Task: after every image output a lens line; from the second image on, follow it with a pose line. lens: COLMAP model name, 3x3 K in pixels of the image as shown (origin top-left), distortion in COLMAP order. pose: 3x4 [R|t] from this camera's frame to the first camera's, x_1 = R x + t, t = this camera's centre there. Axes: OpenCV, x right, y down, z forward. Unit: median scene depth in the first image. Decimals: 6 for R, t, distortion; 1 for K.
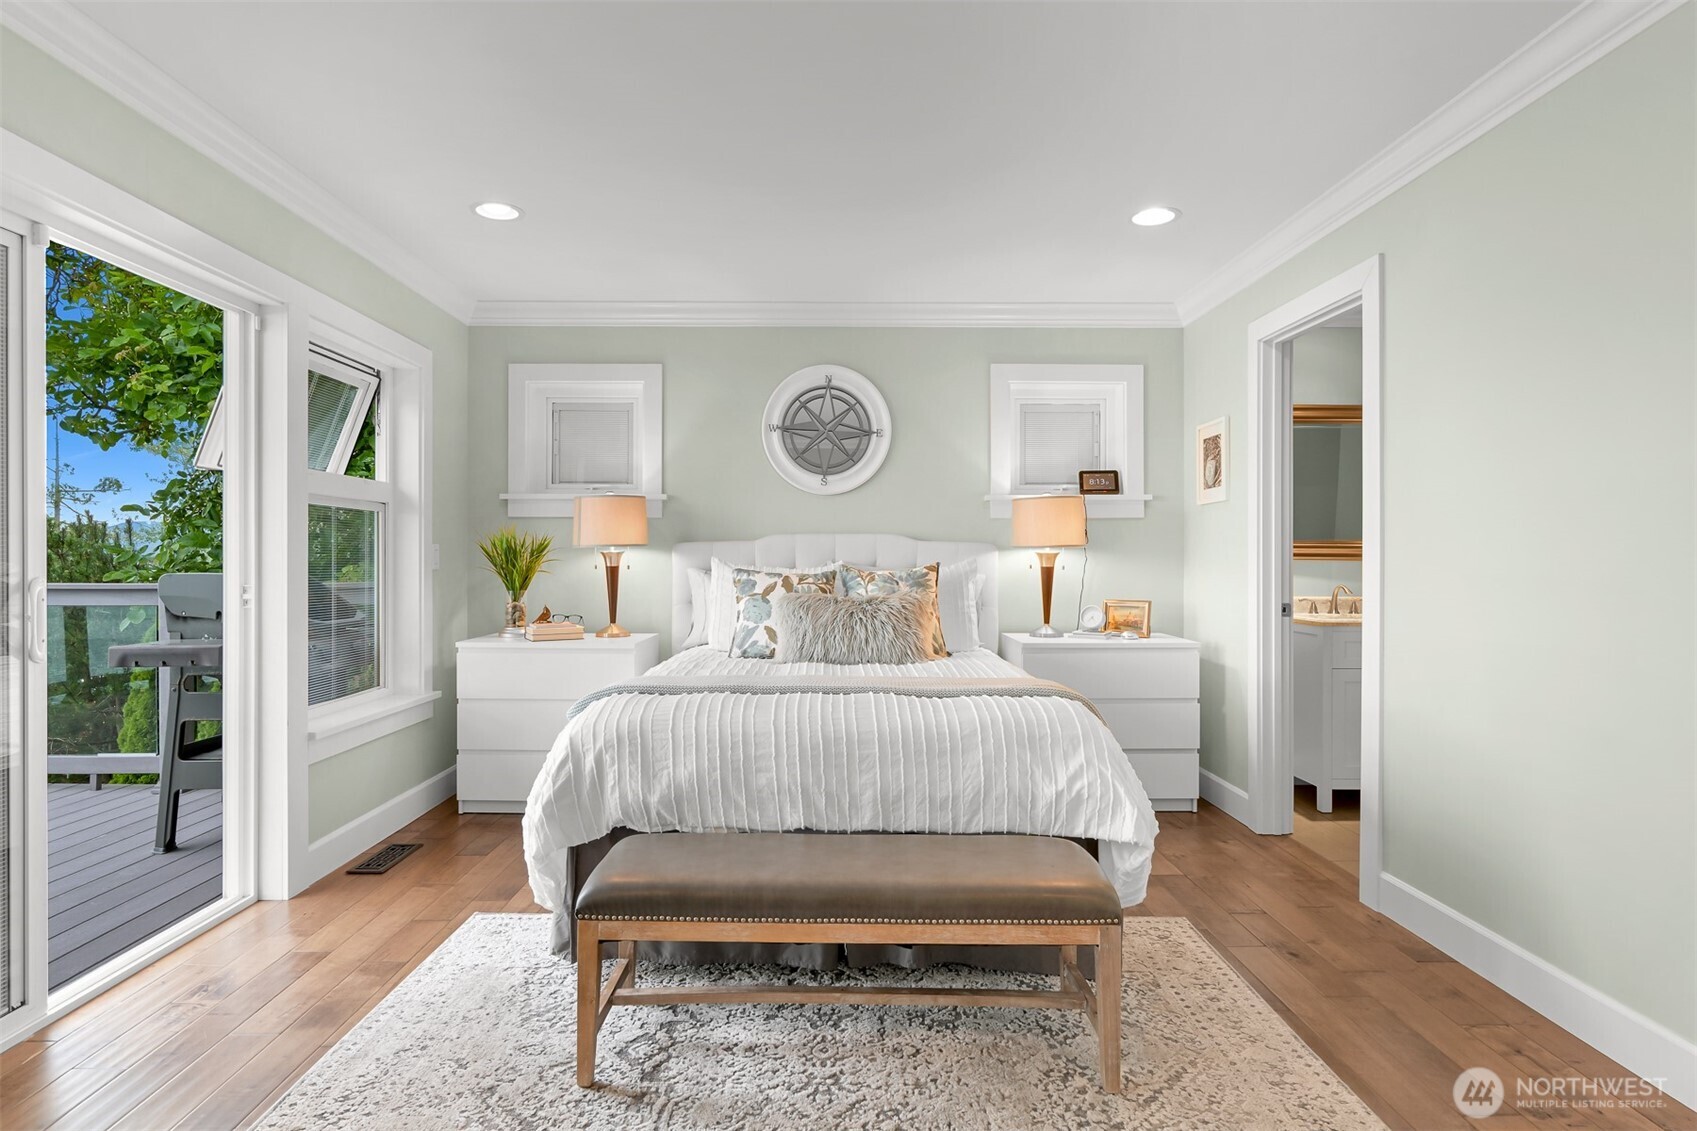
lens RADIAL K [[896.3, 0, 843.1], [0, 896.3, 564.6], [0, 0, 1]] dist [-0.000153, 0.000026]
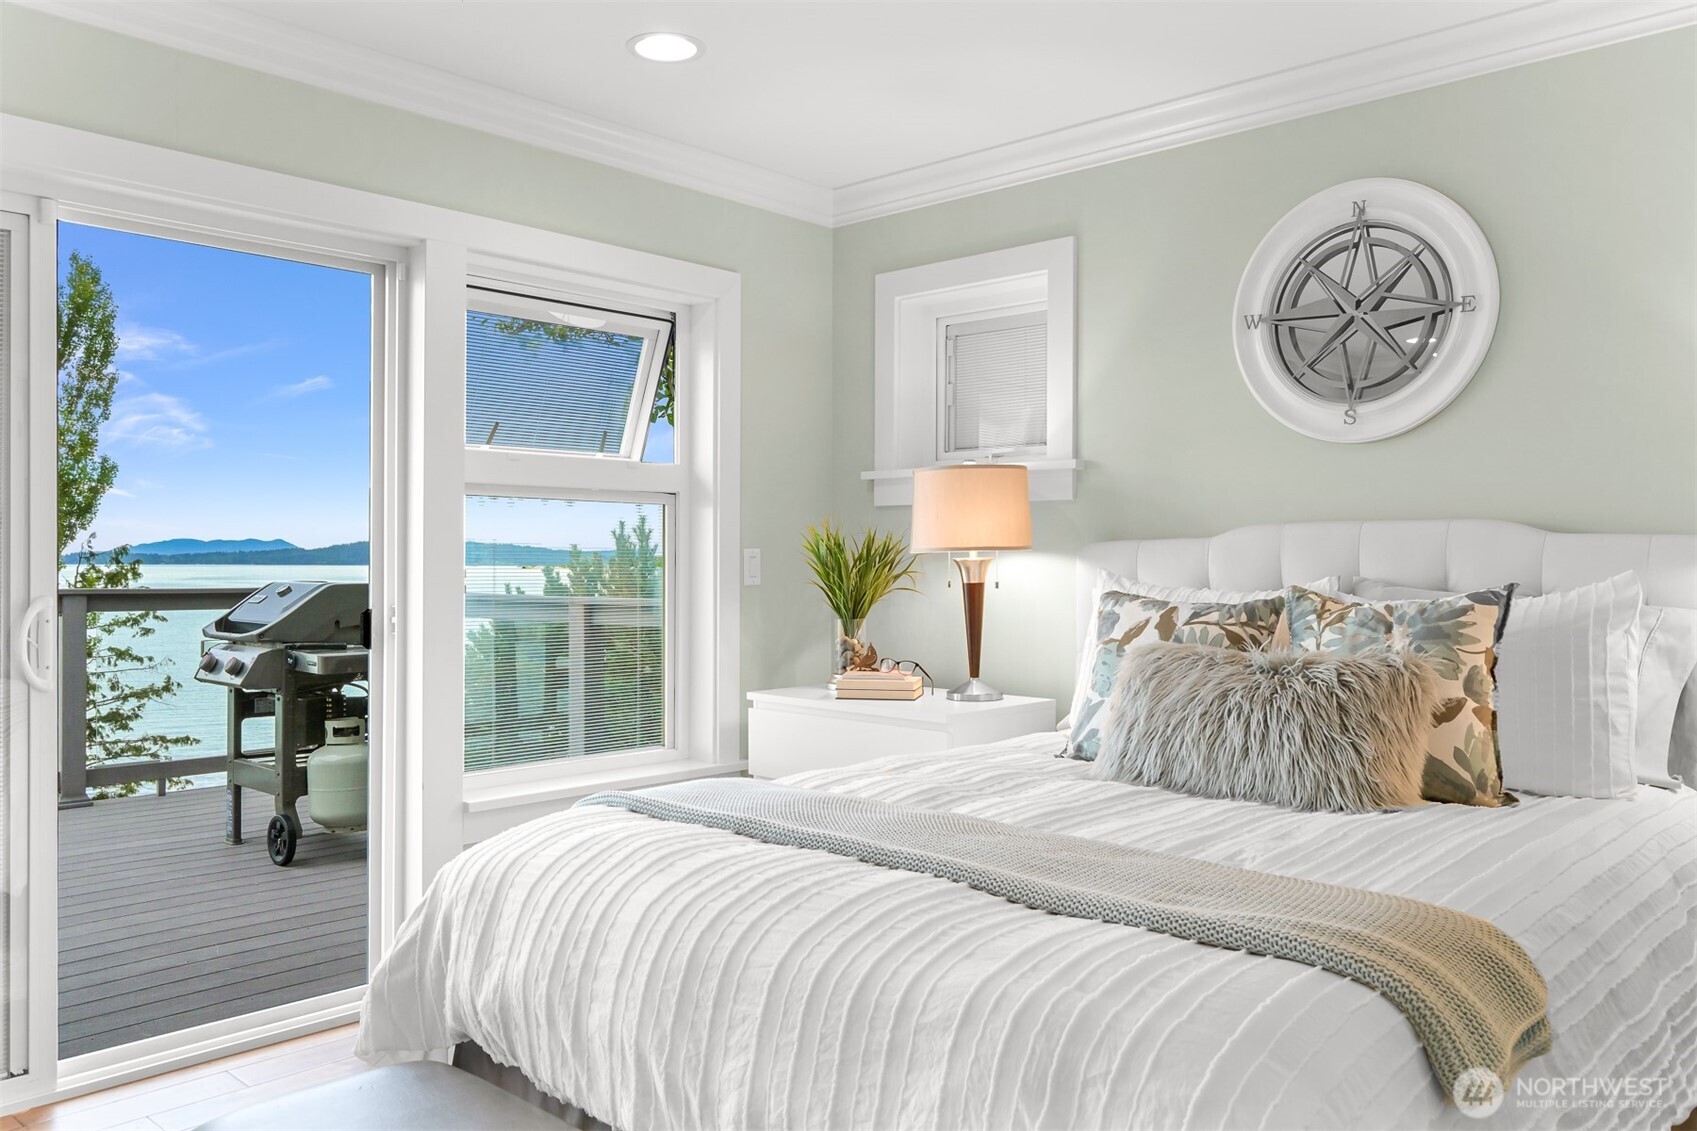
lens RADIAL K [[1300.7, 0, 848.5], [0, 1300.7, 565.5], [0, 0, 1]] dist [-0.008454, -0.004072]
pose [[0.732544, 0.001776, -0.680717, 0.280172], [-0.001967, 0.999998, 0.000492, -0.010423], [0.680717, 0.000978, 0.732546, 0.297782]]
